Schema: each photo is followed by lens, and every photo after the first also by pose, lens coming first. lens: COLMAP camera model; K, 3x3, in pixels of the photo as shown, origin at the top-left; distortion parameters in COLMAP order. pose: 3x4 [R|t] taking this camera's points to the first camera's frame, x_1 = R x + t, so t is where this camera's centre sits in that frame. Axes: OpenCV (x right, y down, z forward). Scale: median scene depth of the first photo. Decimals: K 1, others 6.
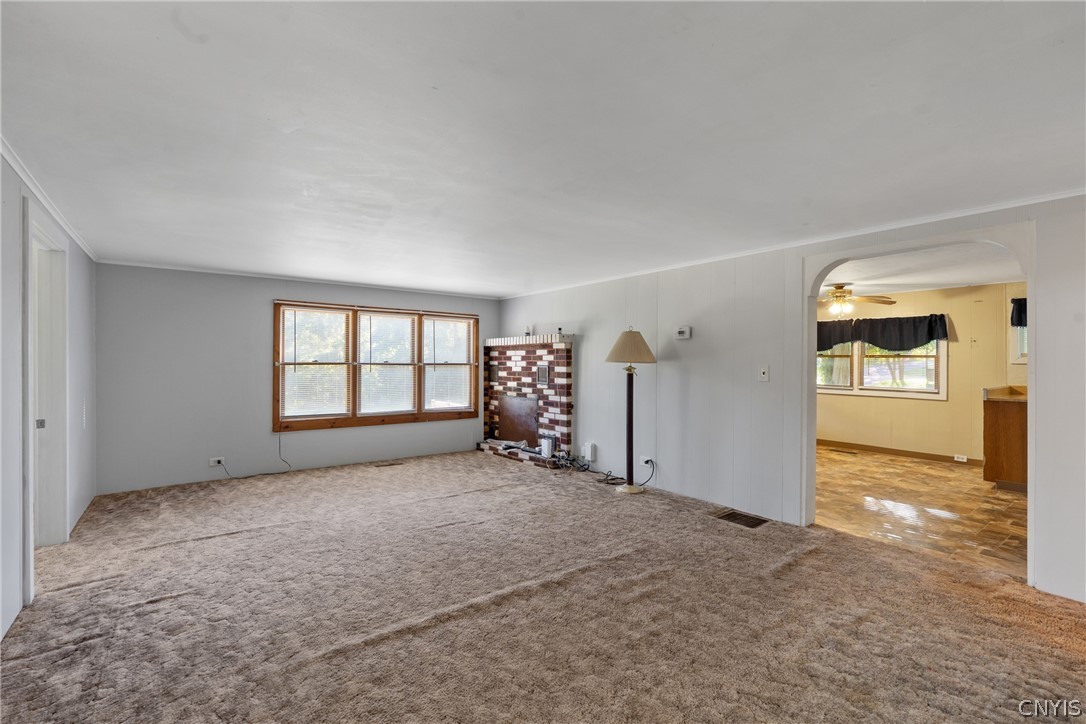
lens RADIAL K [[480.5, 0, 546.7], [0, 480.5, 361.7], [0, 0, 1]] dist [-0.007315, 0.000374]
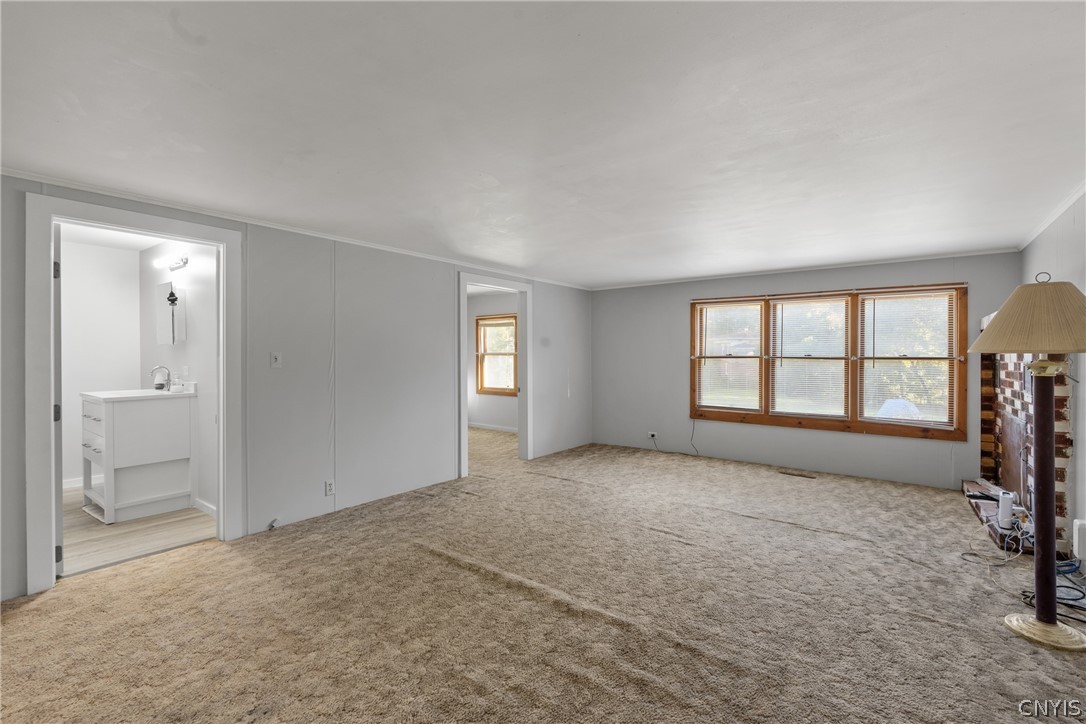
lens RADIAL K [[480.5, 0, 543.5], [0, 480.5, 367.1], [0, 0, 1]] dist [-0.007315, 0.000374]
pose [[0.262498, 0.018964, -0.964746, 0.376817], [0.000056, 0.999807, 0.019669, 0.004728], [0.964933, -0.005217, 0.262446, 0.332694]]
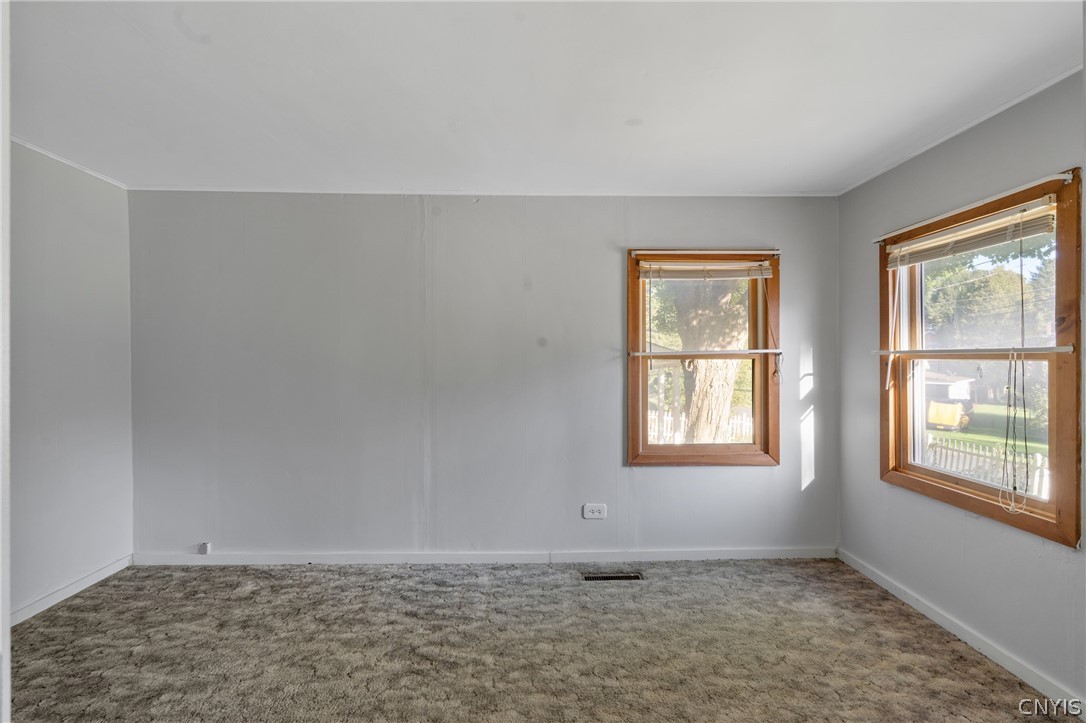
lens RADIAL K [[480.5, 0, 535.8], [0, 480.5, 359.3], [0, 0, 1]] dist [-0.007315, 0.000374]
pose [[-0.592267, 0.003446, -0.805735, -0.472383], [-0.001001, 0.999987, 0.005012, -0.003003], [0.805741, 0.003775, -0.592256, 0.513678]]
